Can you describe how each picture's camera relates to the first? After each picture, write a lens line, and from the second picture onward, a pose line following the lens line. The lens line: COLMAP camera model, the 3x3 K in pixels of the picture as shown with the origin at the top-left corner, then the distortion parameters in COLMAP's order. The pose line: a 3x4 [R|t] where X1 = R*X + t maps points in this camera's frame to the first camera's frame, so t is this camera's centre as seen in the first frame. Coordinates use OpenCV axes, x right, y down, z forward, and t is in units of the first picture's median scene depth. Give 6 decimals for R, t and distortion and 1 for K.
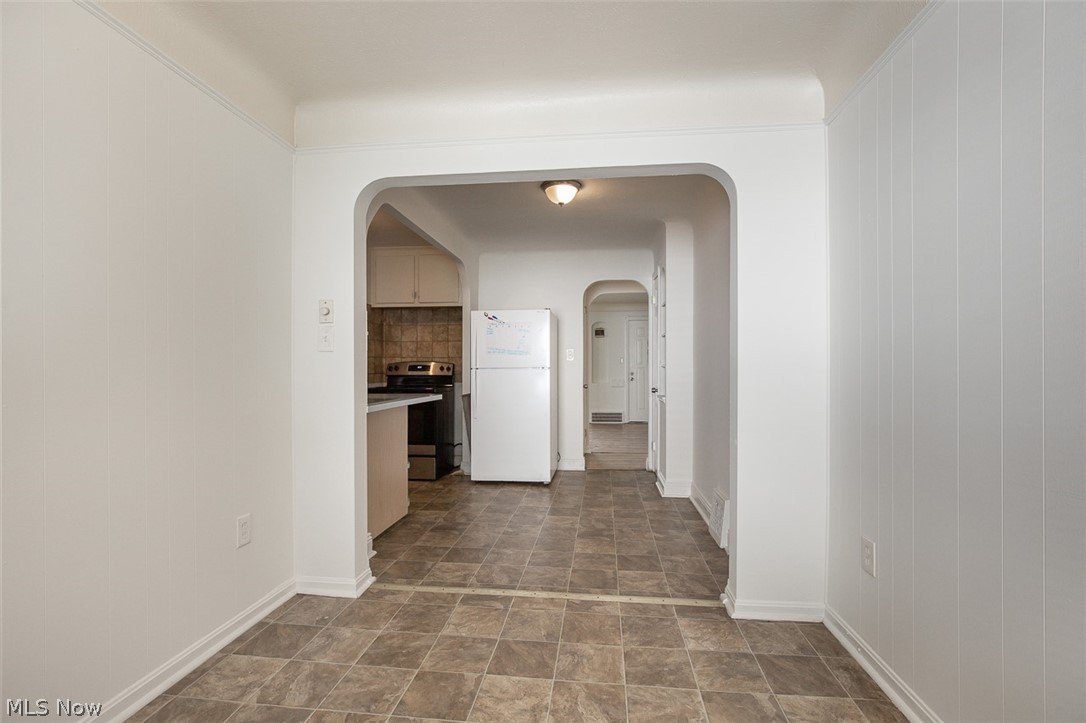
lens RADIAL K [[497.7, 0, 543.0], [0, 497.7, 361.5], [0, 0, 1]] dist [-0.014875, 0.000809]
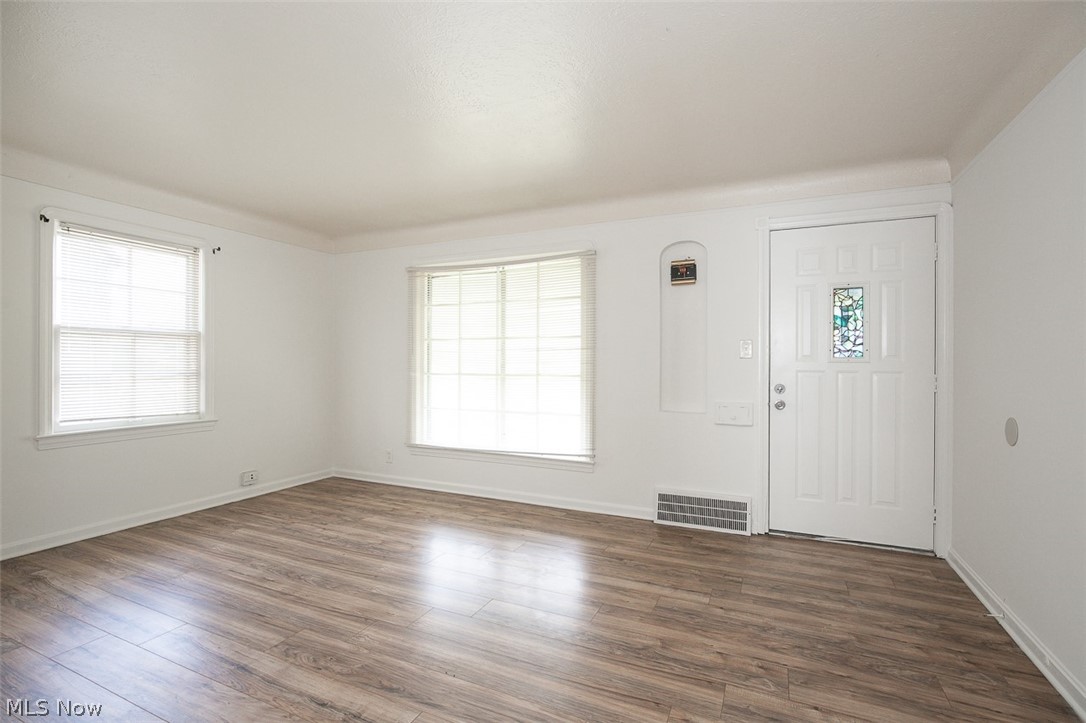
lens RADIAL K [[497.7, 0, 543.0], [0, 497.7, 361.5], [0, 0, 1]] dist [-0.014875, 0.000809]
pose [[0.954715, 0.007516, -0.297427, 0.223859], [-0.003249, 0.999885, 0.014840, 0.003090], [0.297504, -0.013201, 0.954629, 1.128198]]
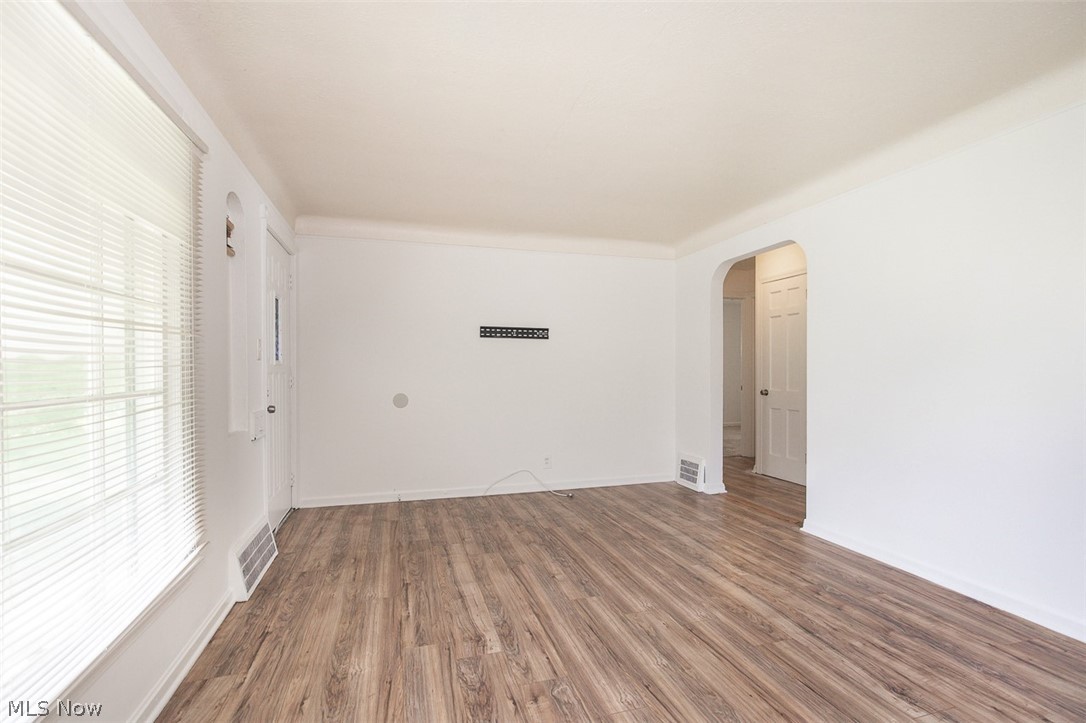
lens RADIAL K [[497.7, 0, 543.0], [0, 497.7, 361.5], [0, 0, 1]] dist [-0.014875, 0.000809]
pose [[-0.407423, 0.019003, 0.913042, -0.331937], [-0.007138, 0.999687, -0.023991, 0.019908], [-0.913212, -0.016292, -0.407160, 1.723540]]
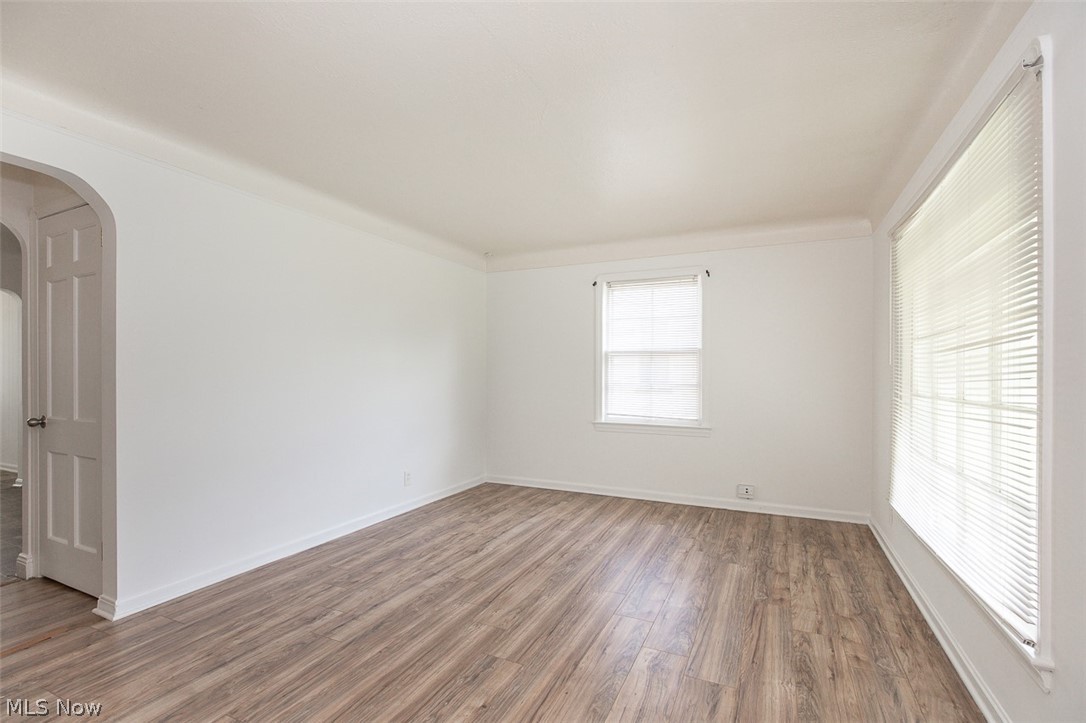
lens RADIAL K [[497.7, 0, 543.0], [0, 497.7, 361.5], [0, 0, 1]] dist [-0.014875, 0.000809]
pose [[-0.302868, -0.018798, -0.952847, 0.389772], [0.012754, 0.999636, -0.023775, 0.009621], [0.952947, -0.019353, -0.302518, 1.648105]]
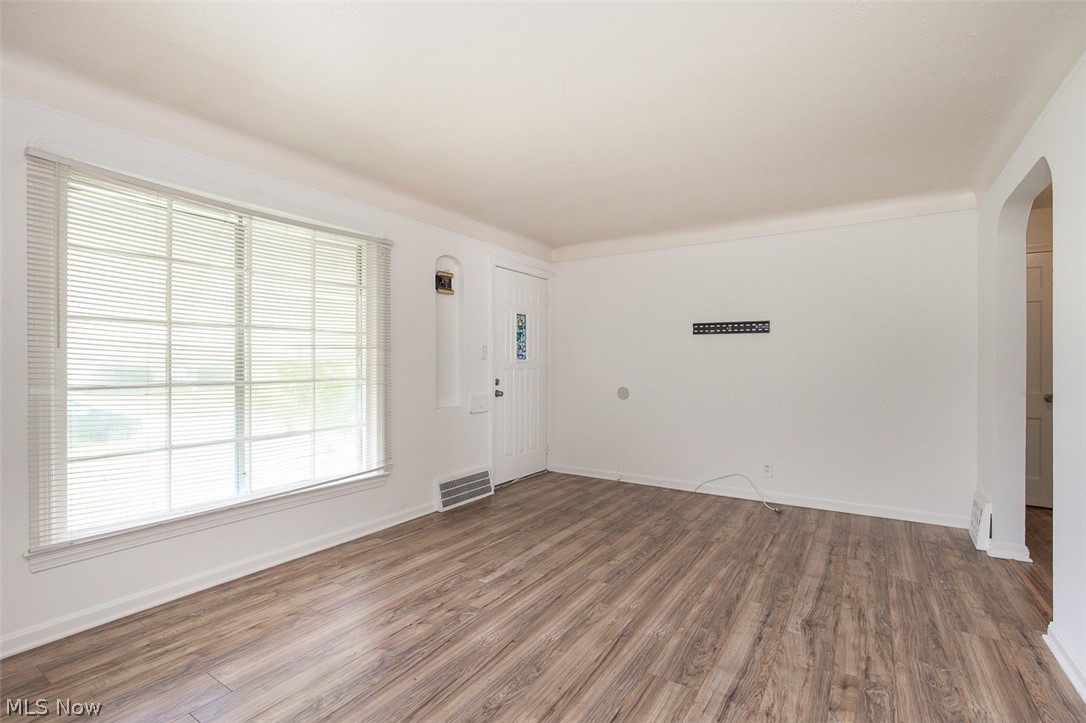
lens RADIAL K [[497.7, 0, 543.0], [0, 497.7, 361.5], [0, 0, 1]] dist [-0.014875, 0.000809]
pose [[0.433099, 0.008654, 0.901305, -0.390870], [-0.012555, 0.999915, -0.003568, 0.012104], [-0.901259, -0.009771, 0.433171, 1.356835]]
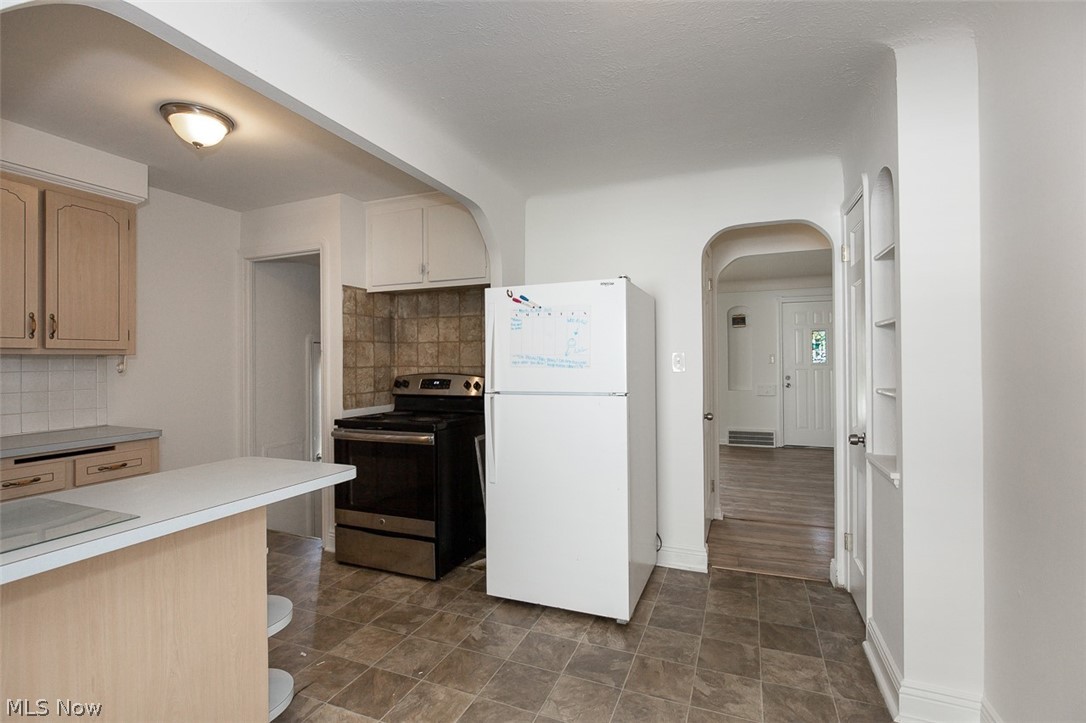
lens RADIAL K [[497.7, 0, 543.0], [0, 497.7, 361.5], [0, 0, 1]] dist [-0.014875, 0.000809]
pose [[0.964371, -0.006910, -0.264465, 0.052985], [0.011289, 0.999823, 0.015042, -0.023413], [0.264314, -0.017491, 0.964278, 0.406387]]
